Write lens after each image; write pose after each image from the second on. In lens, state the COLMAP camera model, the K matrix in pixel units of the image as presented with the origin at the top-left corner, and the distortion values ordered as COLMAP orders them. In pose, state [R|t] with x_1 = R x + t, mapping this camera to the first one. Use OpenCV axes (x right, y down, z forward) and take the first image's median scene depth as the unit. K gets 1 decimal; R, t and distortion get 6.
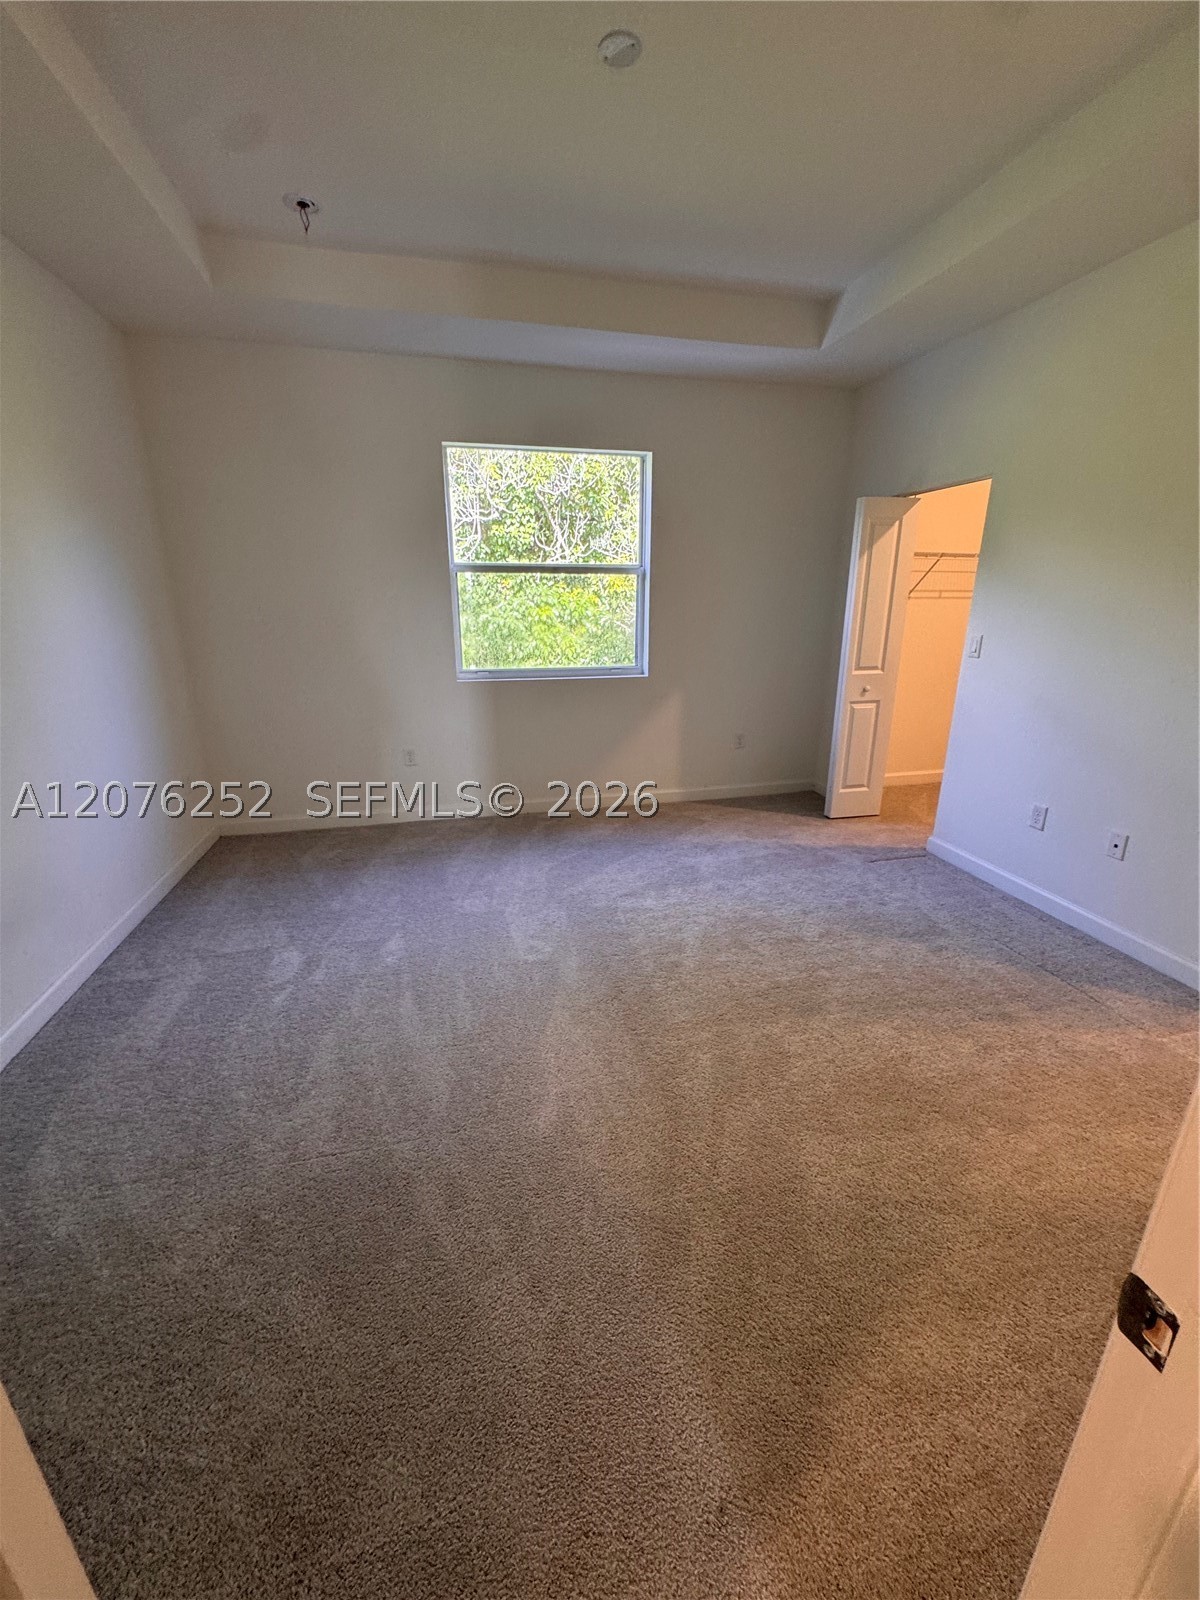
lens RADIAL K [[639.7, 0, 605.7], [0, 639.7, 796.2], [0, 0, 1]] dist [-0.002393, 0.000269]
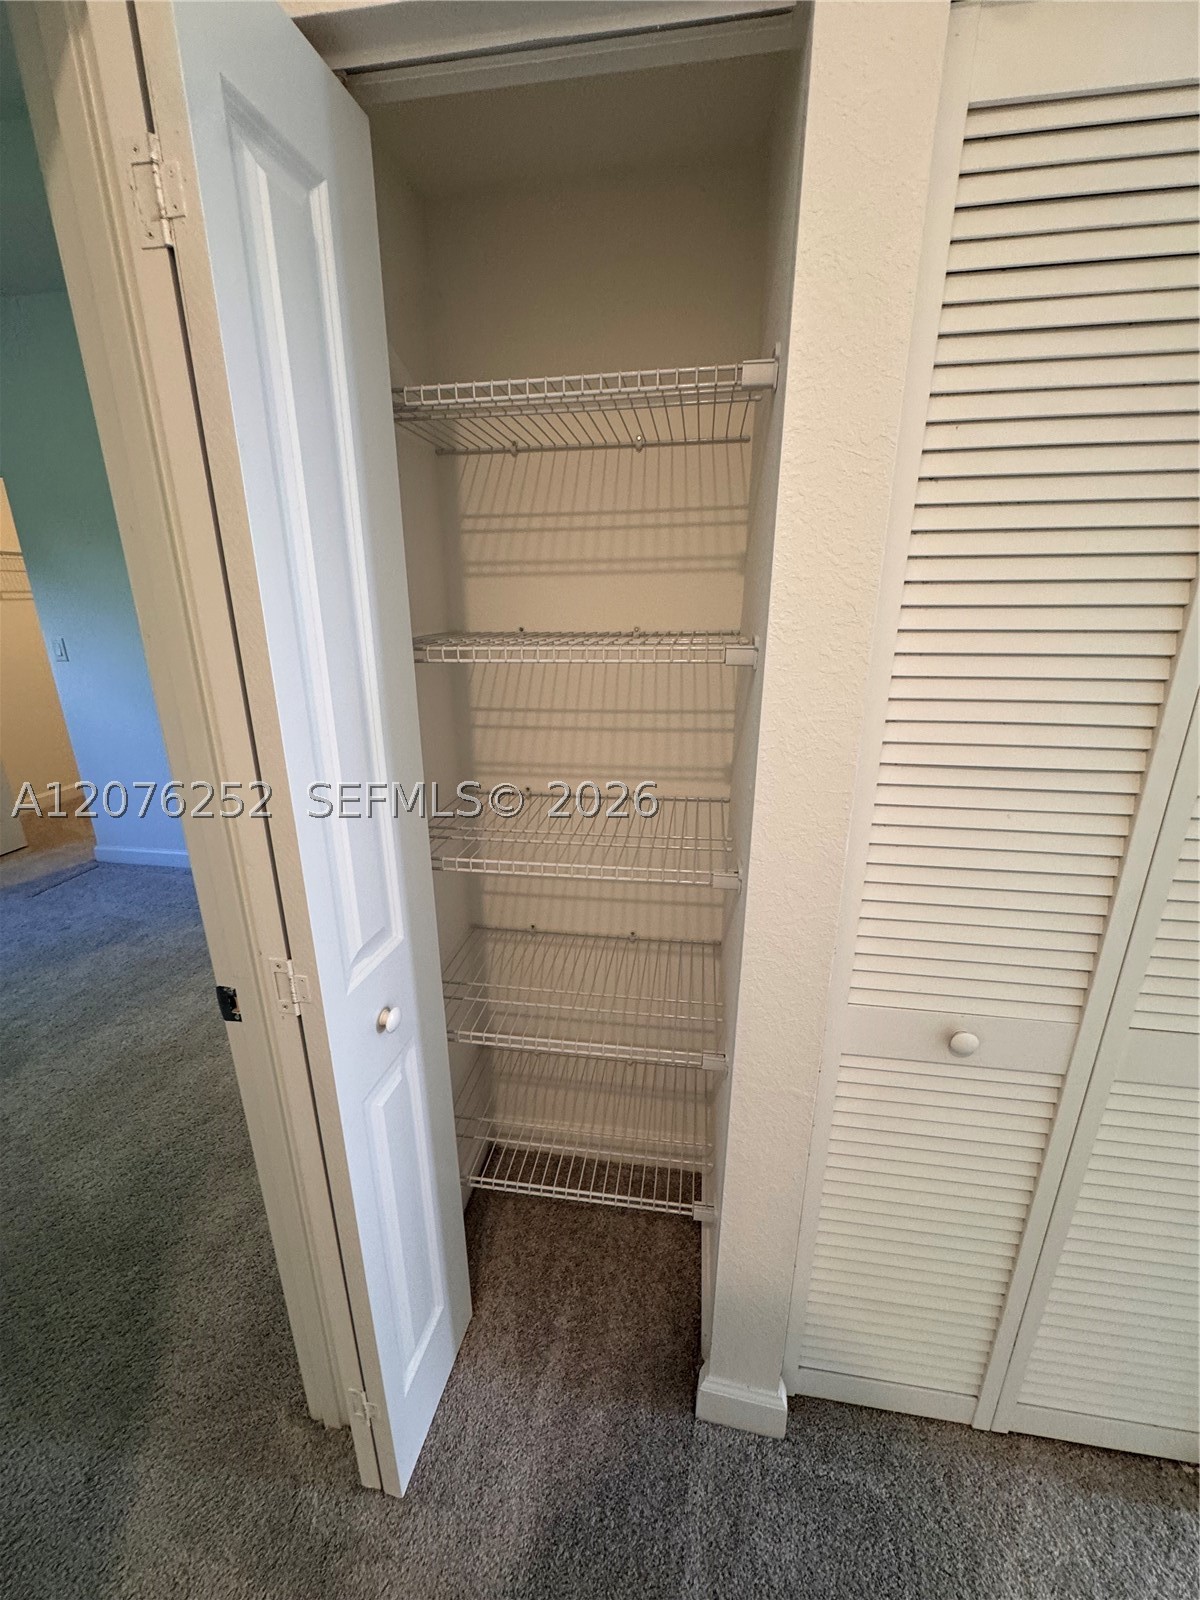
lens RADIAL K [[639.7, 0, 600.6], [0, 639.7, 797.3], [0, 0, 1]] dist [-0.002393, 0.000269]
pose [[0.384978, -0.285874, 0.877535, -0.040770], [0.278552, 0.942469, 0.184825, 0.037912], [-0.879887, 0.173285, 0.442461, -0.171782]]
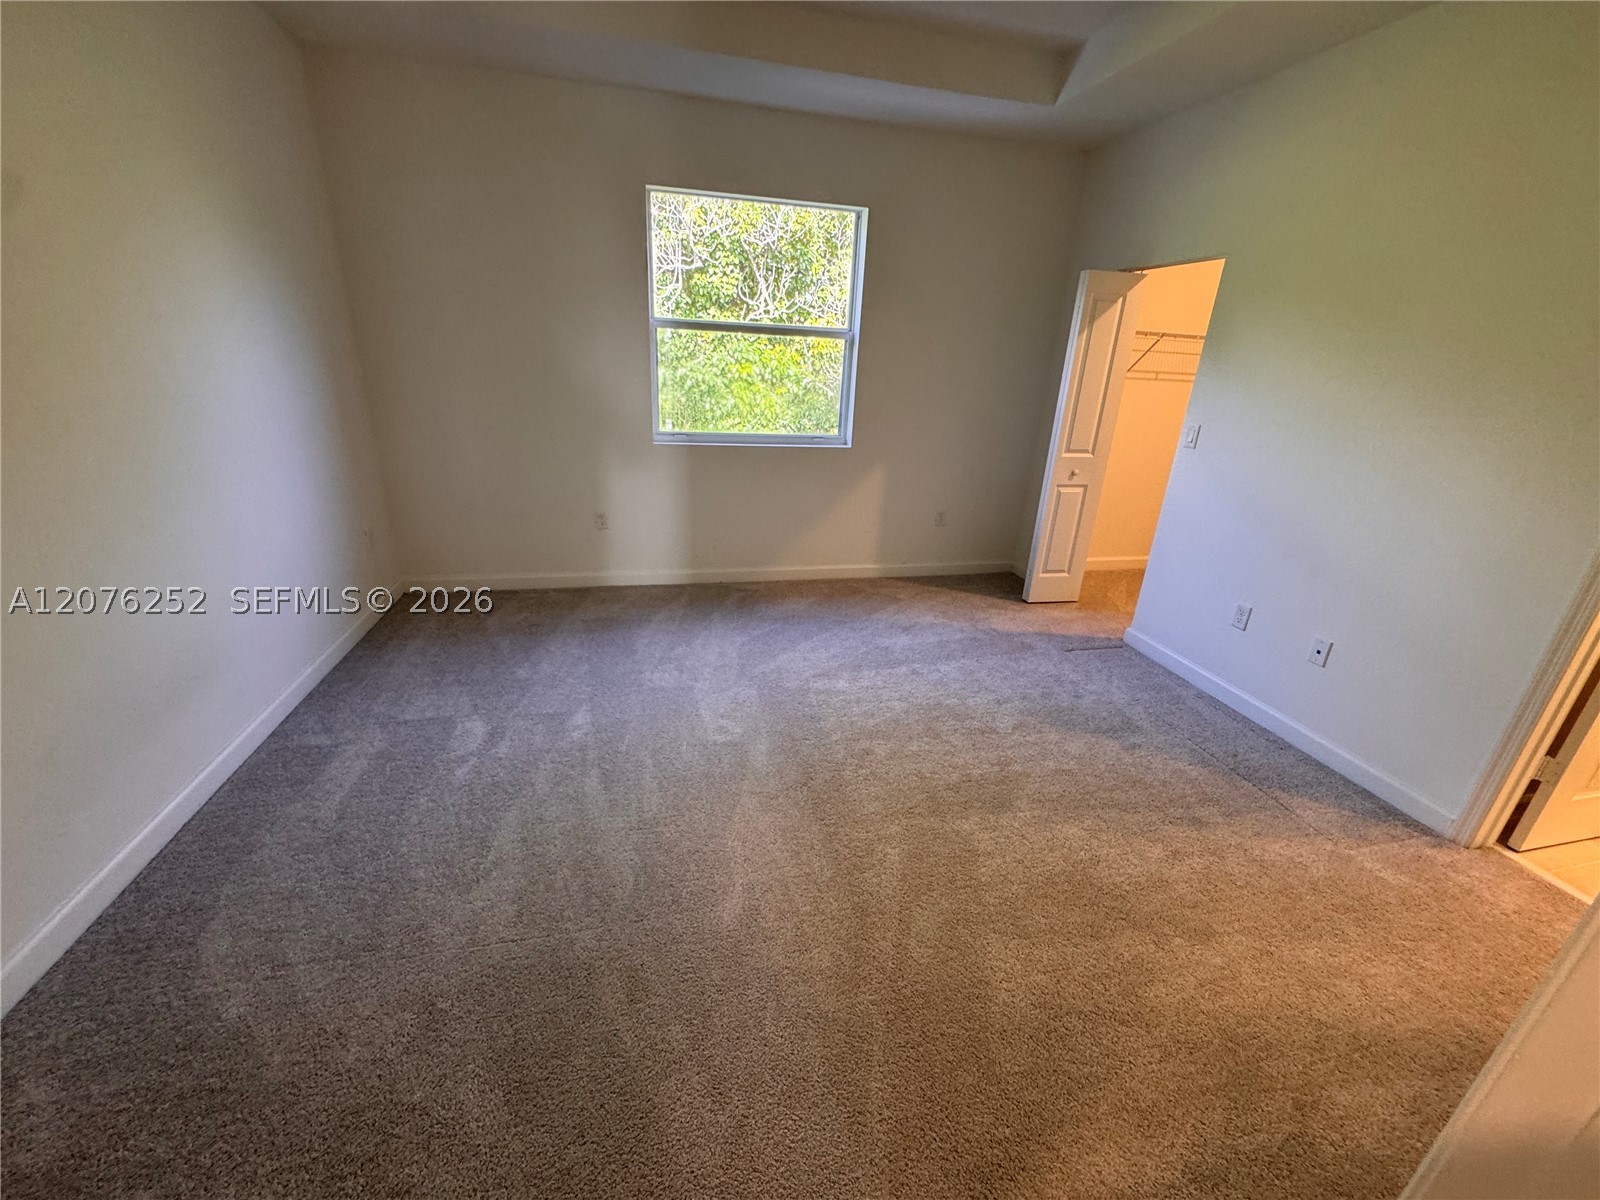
lens RADIAL K [[639.7, 0, 804.5], [0, 639.7, 597.8], [0, 0, 1]] dist [-0.002393, 0.000269]
pose [[0.998794, 0.046826, 0.014763, -0.012232], [-0.047703, 0.996675, 0.066062, -0.033992], [-0.011621, -0.066687, 0.997706, 0.032931]]
